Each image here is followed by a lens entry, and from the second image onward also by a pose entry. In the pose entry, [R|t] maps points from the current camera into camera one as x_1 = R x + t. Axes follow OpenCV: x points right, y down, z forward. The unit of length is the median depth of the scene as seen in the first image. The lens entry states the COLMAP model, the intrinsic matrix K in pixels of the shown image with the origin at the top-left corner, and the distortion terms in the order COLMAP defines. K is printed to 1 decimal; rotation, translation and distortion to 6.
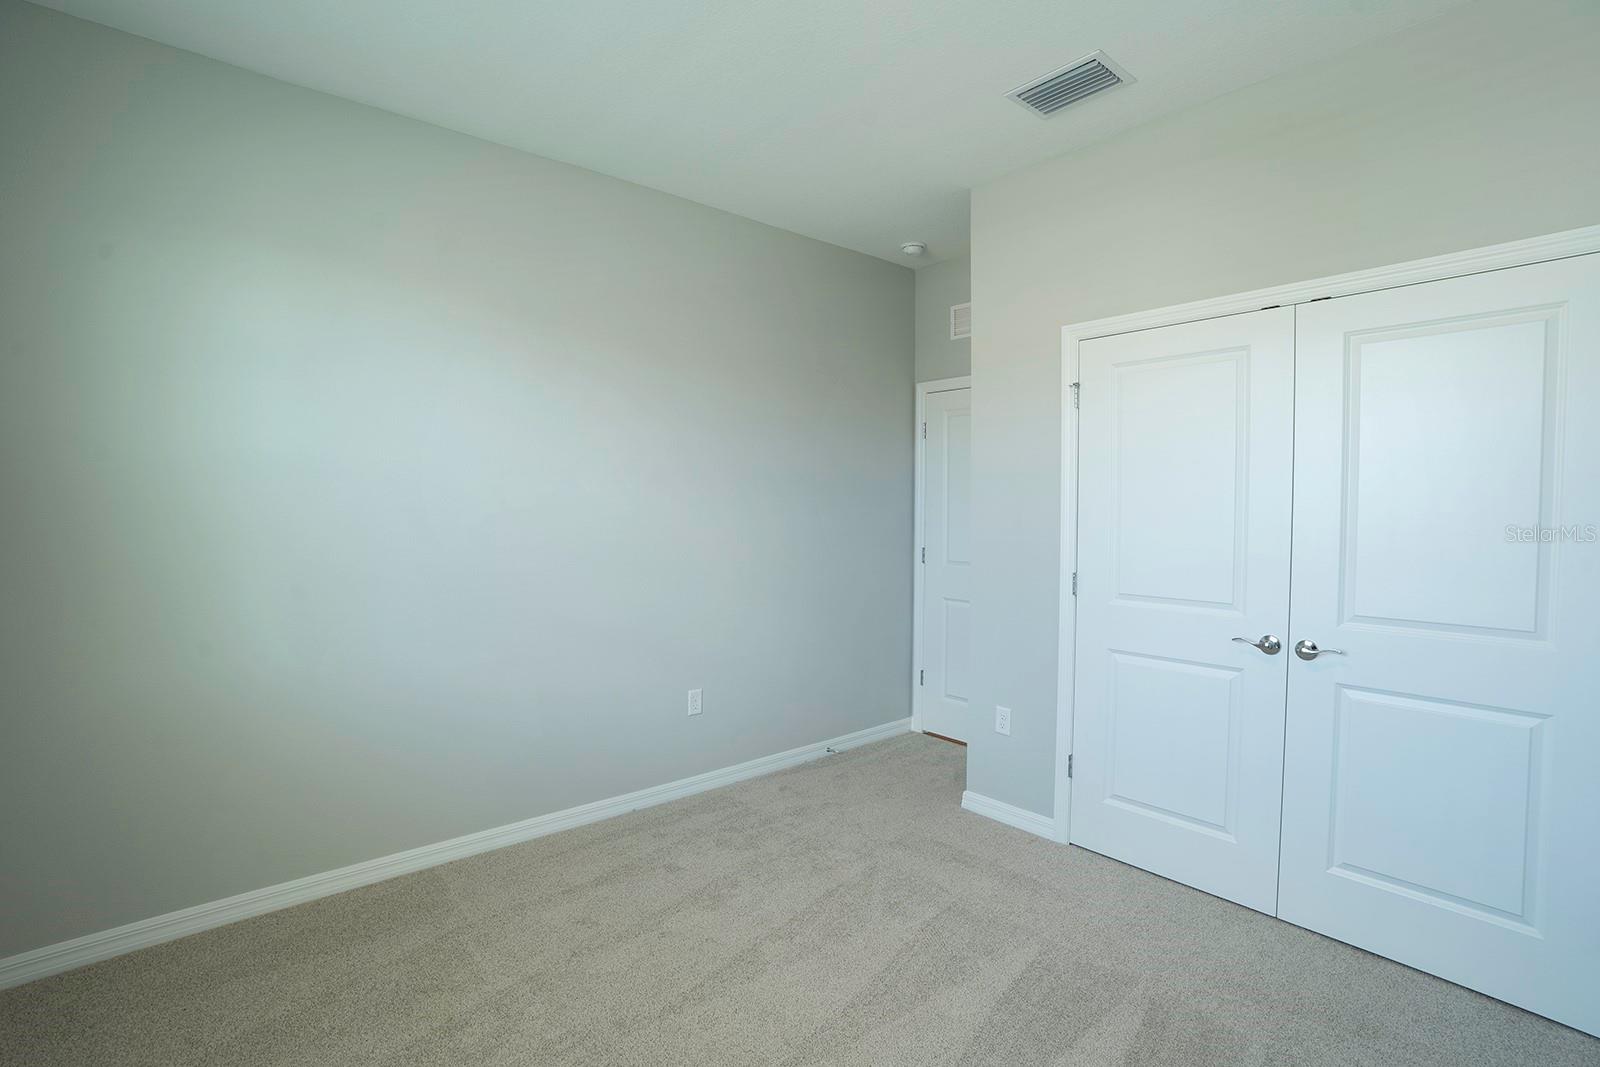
lens RADIAL K [[743.4, 0, 797.7], [0, 743.4, 529.8], [0, 0, 1]] dist [-0.074614, 0.029621]
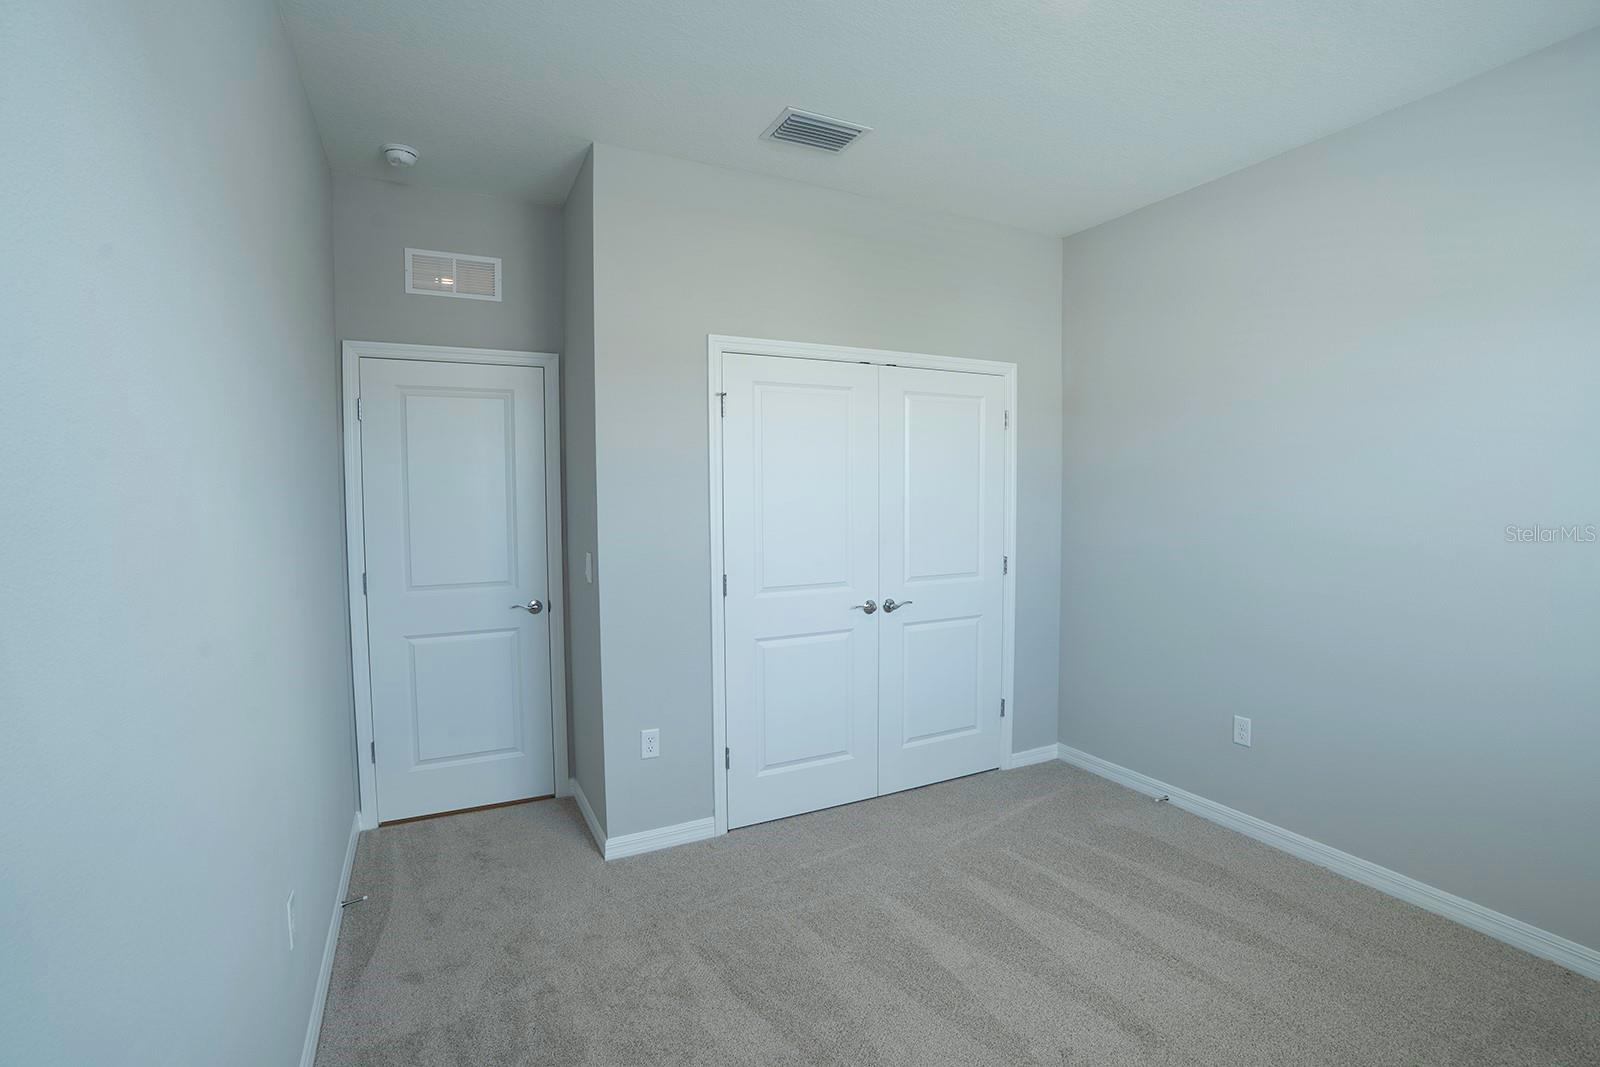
lens RADIAL K [[743.4, 0, 797.7], [0, 743.4, 529.8], [0, 0, 1]] dist [-0.074614, 0.029621]
pose [[0.235344, -0.055975, 0.970299, -0.672556], [0.040849, 0.998028, 0.047666, -0.055658], [-0.971053, 0.028418, 0.237167, 0.703394]]
